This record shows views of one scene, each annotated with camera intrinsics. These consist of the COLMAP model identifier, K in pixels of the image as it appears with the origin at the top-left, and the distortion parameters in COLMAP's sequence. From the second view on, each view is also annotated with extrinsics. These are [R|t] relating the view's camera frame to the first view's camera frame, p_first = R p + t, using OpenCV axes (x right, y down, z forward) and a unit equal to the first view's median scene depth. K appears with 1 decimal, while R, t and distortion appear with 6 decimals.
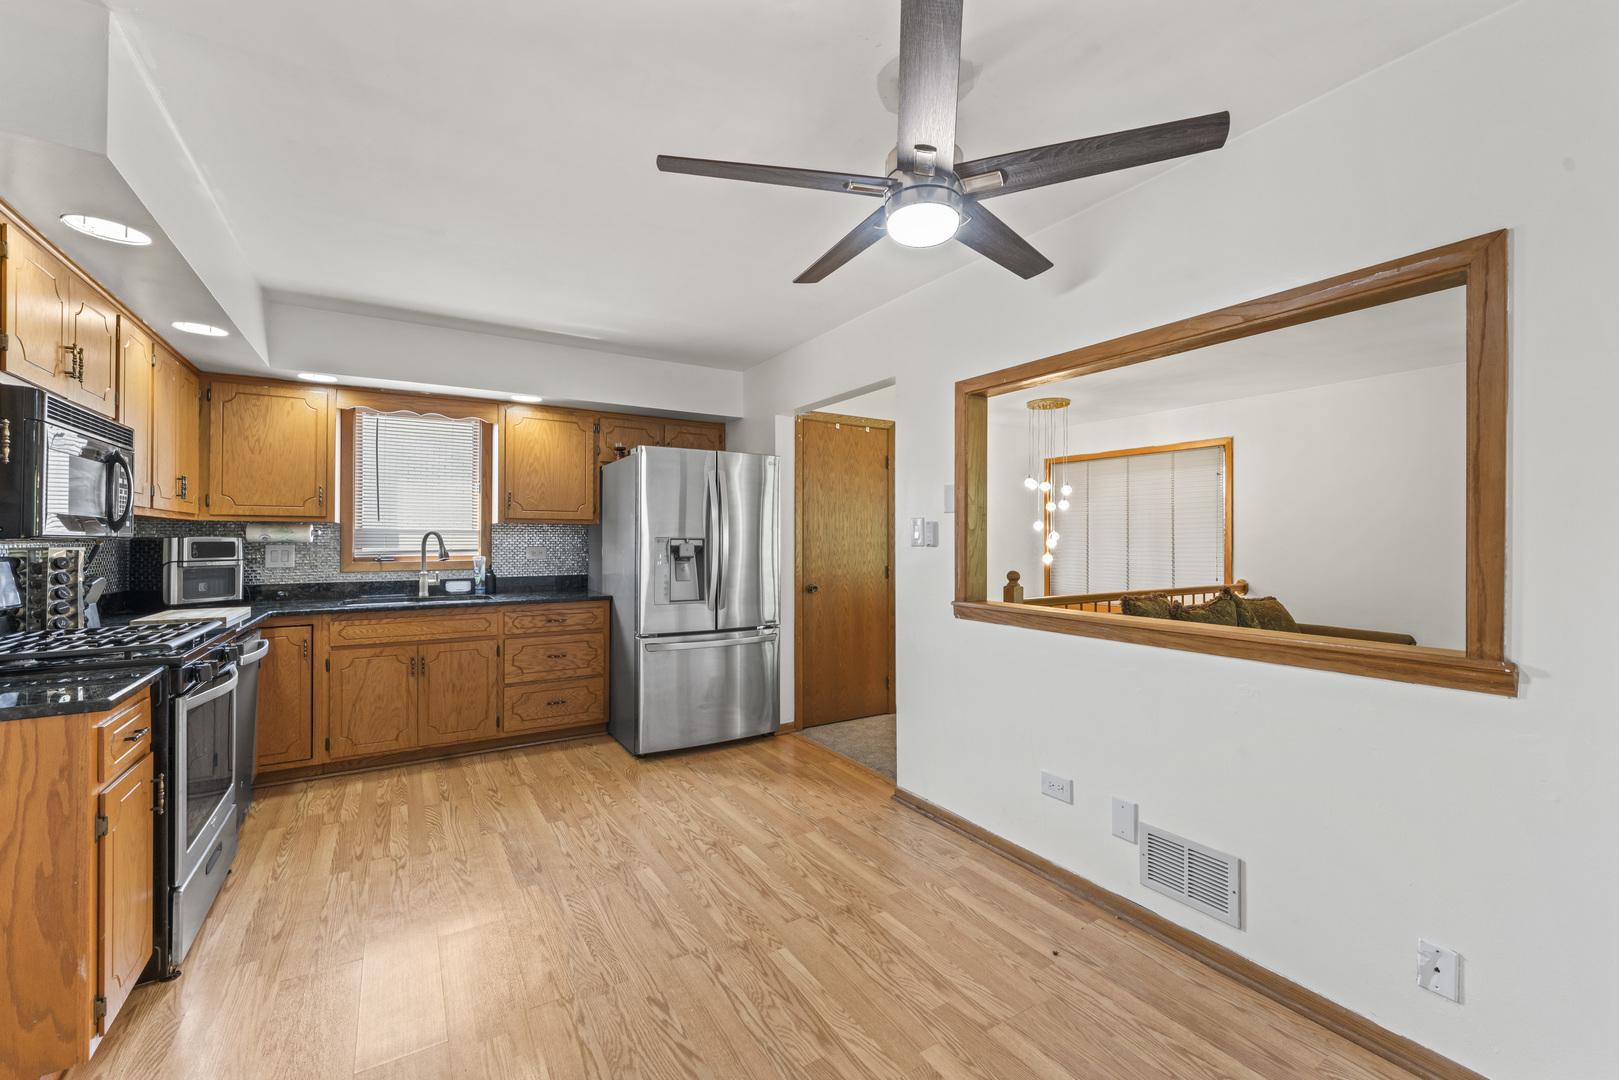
lens RADIAL K [[658.8, 0, 814.9], [0, 658.8, 541.7], [0, 0, 1]] dist [-0.001314, -0.000197]
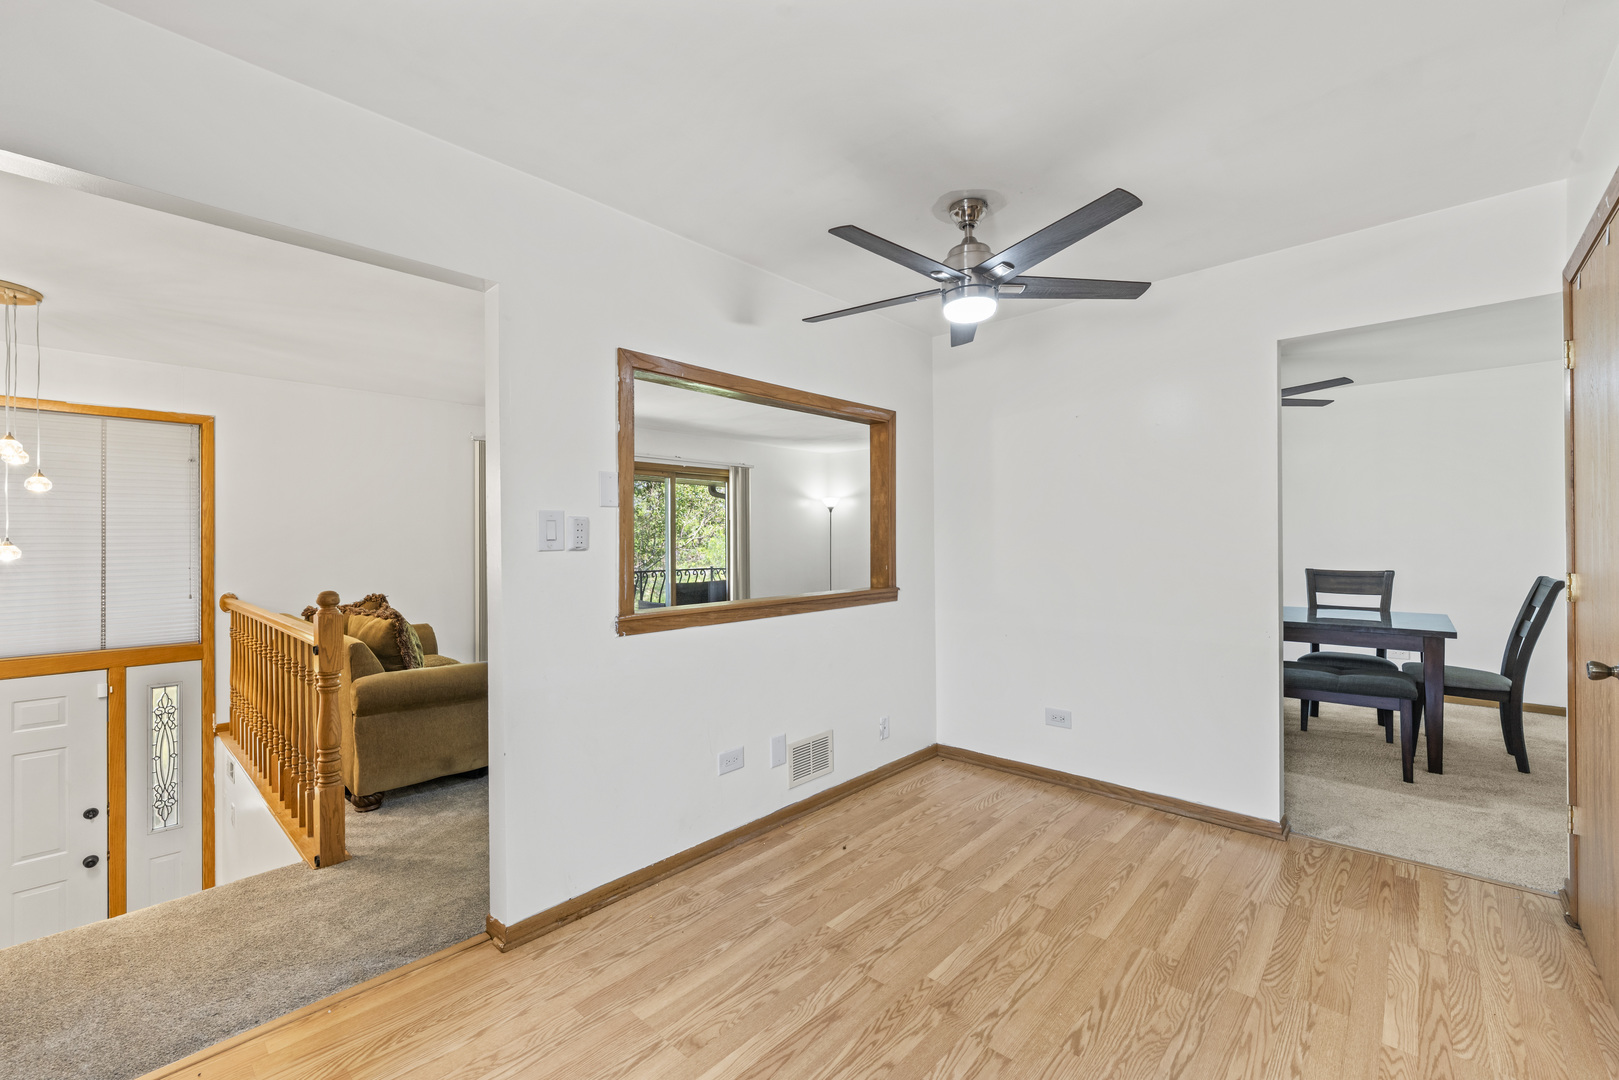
lens RADIAL K [[658.8, 0, 814.9], [0, 658.8, 541.7], [0, 0, 1]] dist [-0.001314, -0.000197]
pose [[-0.253947, -0.005732, 0.967201, -0.928097], [0.014044, 0.999855, 0.009613, -0.008582], [-0.967116, 0.016024, -0.253830, 1.420794]]
